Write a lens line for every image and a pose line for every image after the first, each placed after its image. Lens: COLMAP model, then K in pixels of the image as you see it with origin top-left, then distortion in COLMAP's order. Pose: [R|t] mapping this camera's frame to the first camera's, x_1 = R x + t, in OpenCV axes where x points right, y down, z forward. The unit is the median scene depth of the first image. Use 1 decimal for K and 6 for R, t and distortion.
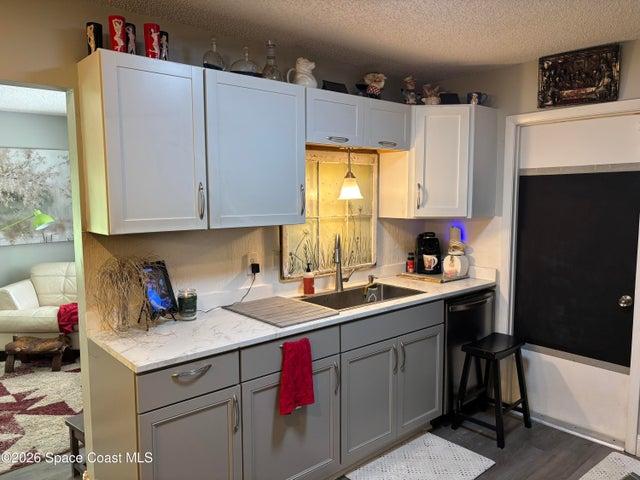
lens RADIAL K [[484.7, 0, 317.8], [0, 484.7, 243.2], [0, 0, 1]] dist [0.055483, -0.062508]
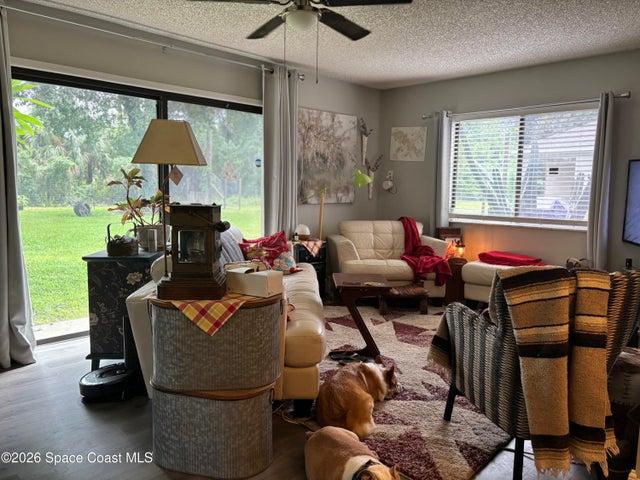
lens RADIAL K [[484.7, 0, 317.8], [0, 484.7, 243.2], [0, 0, 1]] dist [0.055483, -0.062508]
pose [[0.997259, 0.010852, 0.073186, -0.830192], [-0.011523, 0.999895, 0.008754, 0.094886], [-0.073084, -0.009573, 0.997280, -0.054557]]
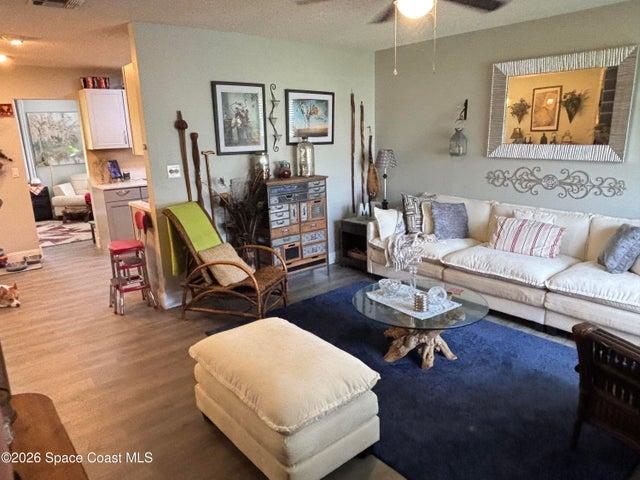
lens RADIAL K [[456.4, 0, 320.0], [0, 456.4, 240.0], [0, 0, 1]] dist [-0.000833, -0.007128]
pose [[0.999345, -0.022684, -0.028194, 0.513404], [0.026315, 0.990372, 0.135909, 0.093371], [0.024840, -0.136562, 0.990320, -0.909847]]
